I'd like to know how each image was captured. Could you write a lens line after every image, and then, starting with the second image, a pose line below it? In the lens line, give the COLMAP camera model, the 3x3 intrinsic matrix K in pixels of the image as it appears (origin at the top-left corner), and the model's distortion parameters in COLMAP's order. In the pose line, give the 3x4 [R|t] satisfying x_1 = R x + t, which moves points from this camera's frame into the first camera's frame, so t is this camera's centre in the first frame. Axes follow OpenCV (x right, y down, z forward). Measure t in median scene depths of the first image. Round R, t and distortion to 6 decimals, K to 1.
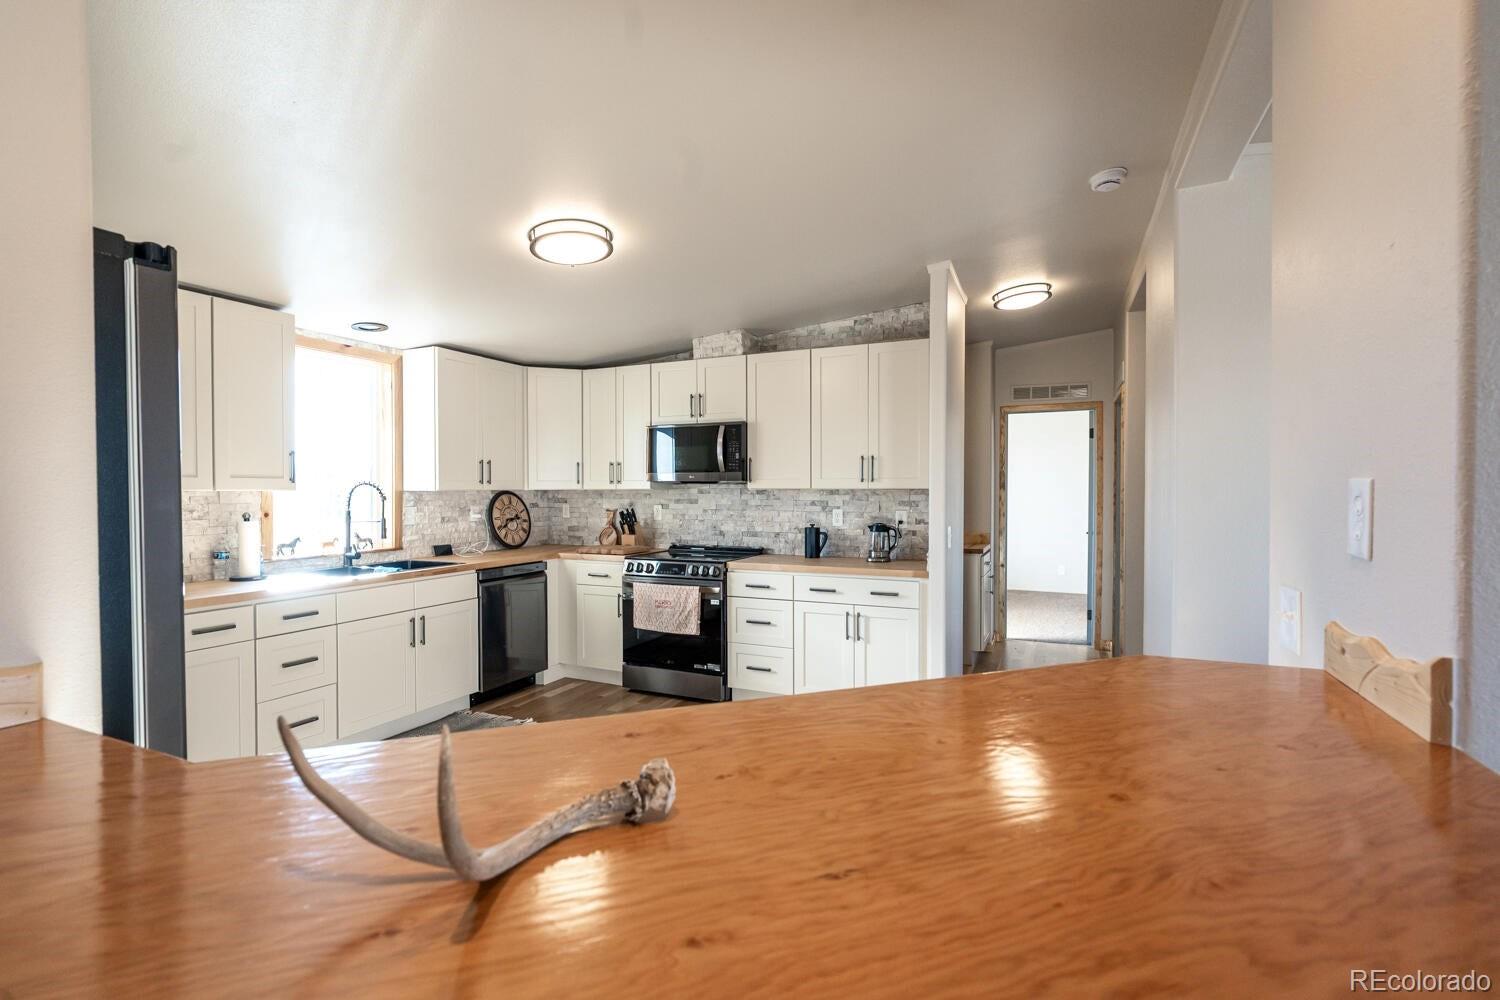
lens RADIAL K [[681.8, 0, 750.0], [0, 681.8, 500.0], [0, 0, 1]] dist [0.001549, 0.000114]
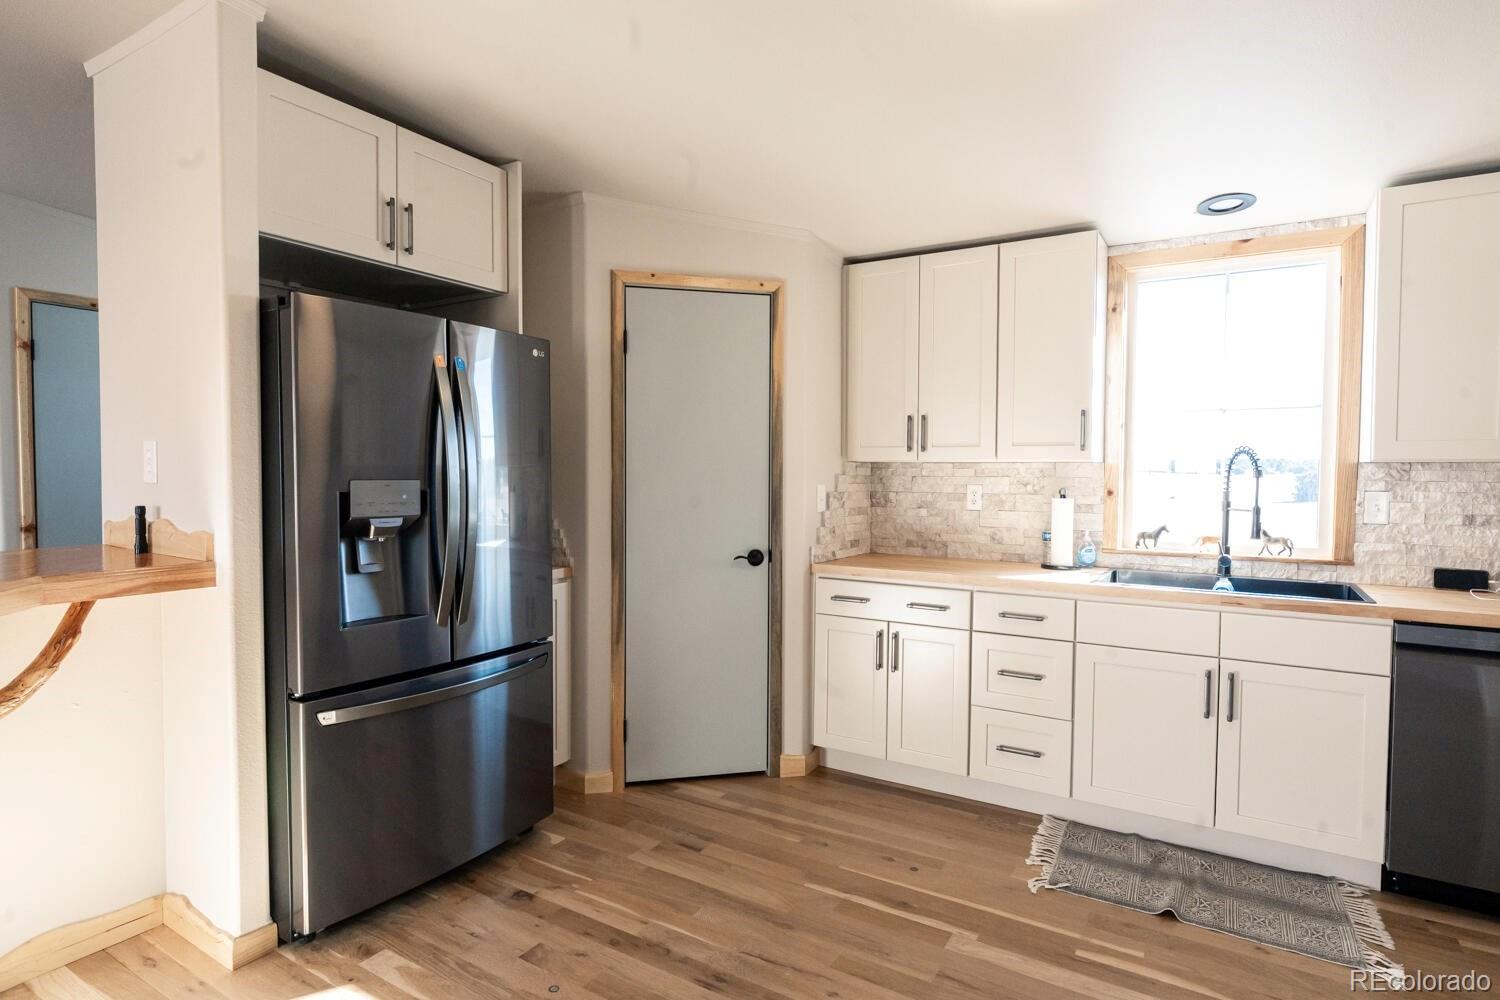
lens RADIAL K [[793.8, 0, 750.0], [0, 793.8, 500.0], [0, 0, 1]] dist [-0.004750, 0.000977]
pose [[-0.126031, 0.033286, -0.991468, 0.199937], [-0.022925, 0.999072, 0.036456, 0.004899], [0.991761, 0.027324, -0.125151, 0.547155]]
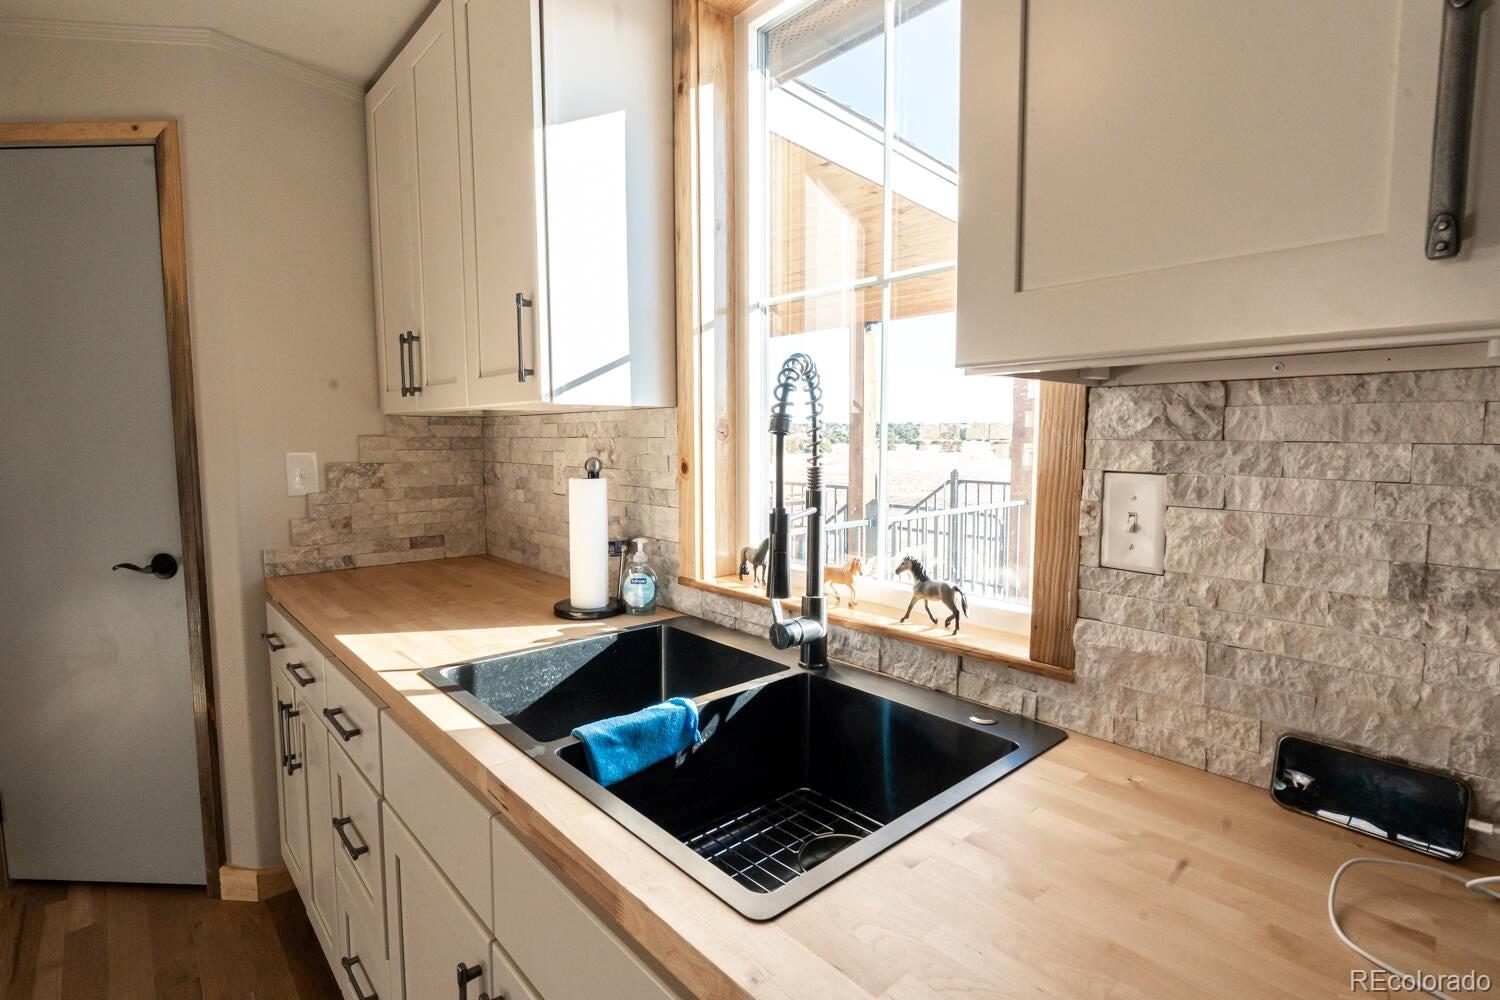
lens RADIAL K [[721.9, 0, 750.0], [0, 721.9, 500.0], [0, 0, 1]] dist [-0.001691, 0.000093]
pose [[-0.405241, 0.080764, -0.910636, -0.264960], [-0.014204, 0.995414, 0.094605, 0.000200], [0.914100, 0.051273, -0.402235, 0.940339]]
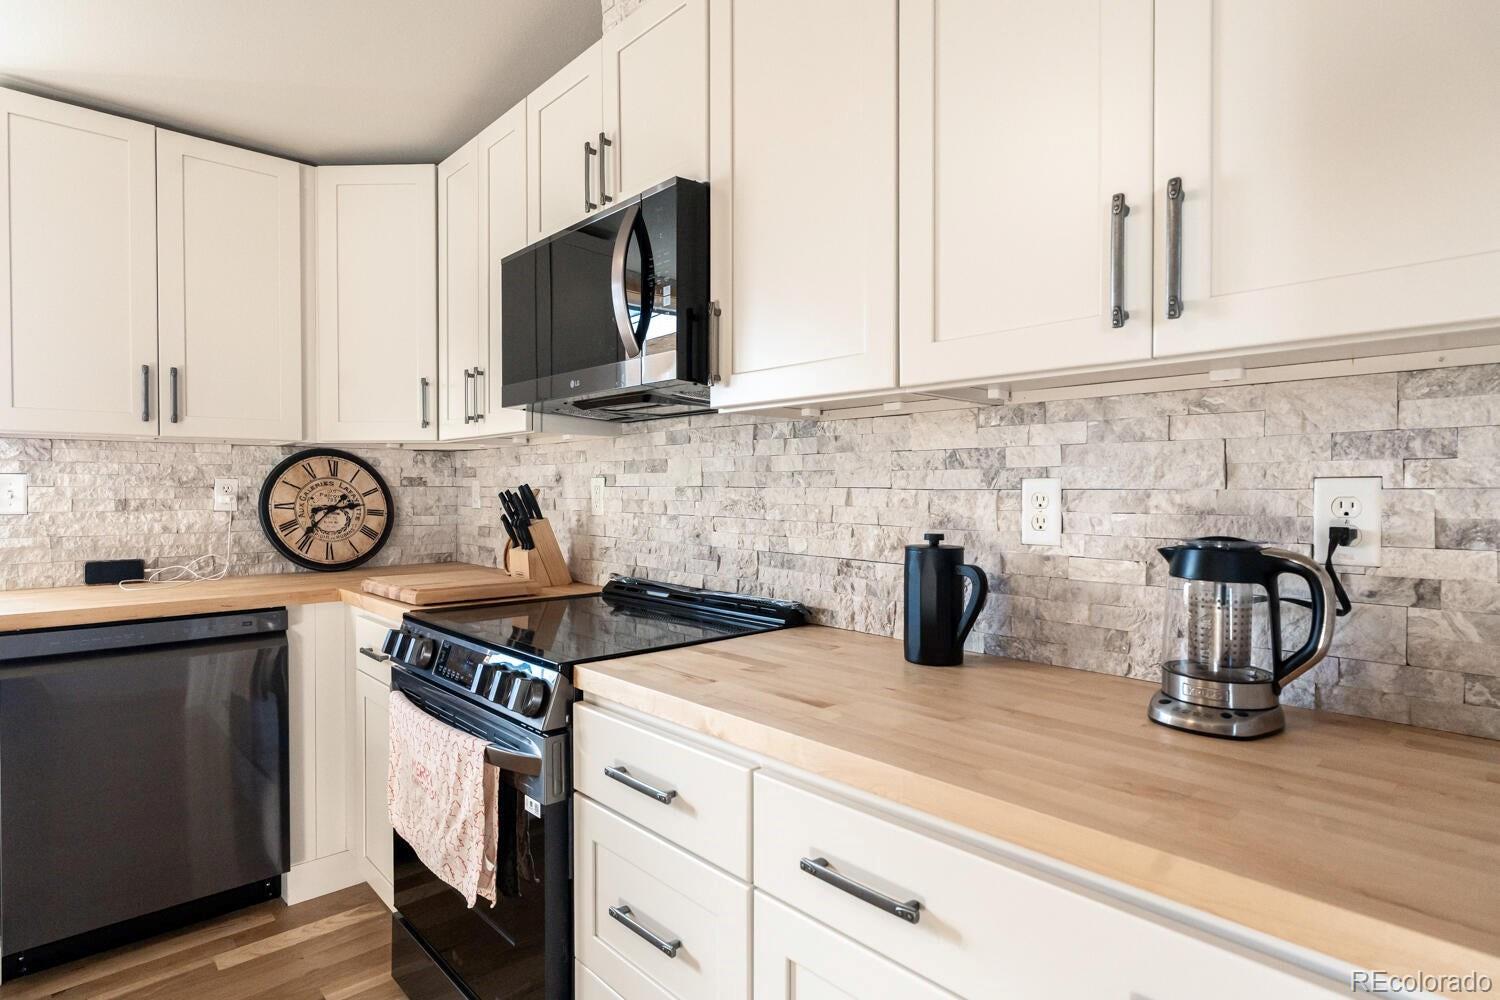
lens RADIAL K [[772.6, 0, 750.0], [0, 772.6, 500.0], [0, 0, 1]] dist [-0.003638, 0.000001]
pose [[0.924939, 0.007321, -0.380045, 0.137463], [-0.007940, 0.999968, -0.000062, 0.022356], [0.380033, 0.003074, 0.924968, 0.685512]]
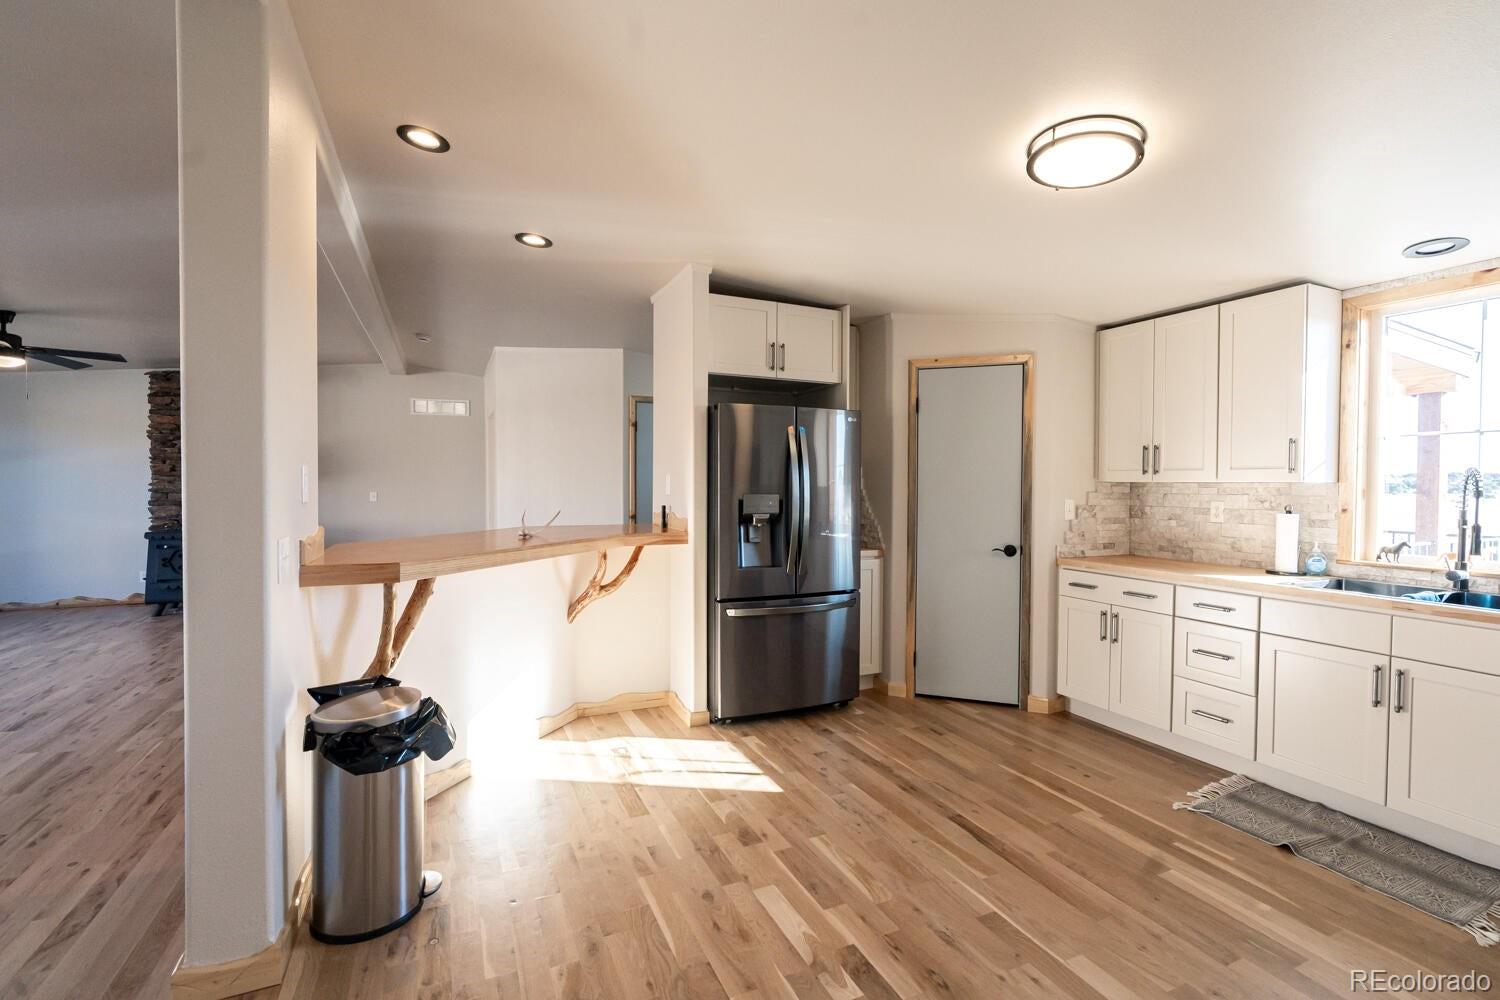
lens RADIAL K [[672.4, 0, 750.0], [0, 672.4, 500.0], [0, 0, 1]] dist [-0.004986, 0.000118]
pose [[-0.657964, 0.013169, -0.752935, 0.349856], [-0.019438, 0.999217, 0.034462, -0.004503], [0.752799, 0.037310, -0.657192, 0.772832]]
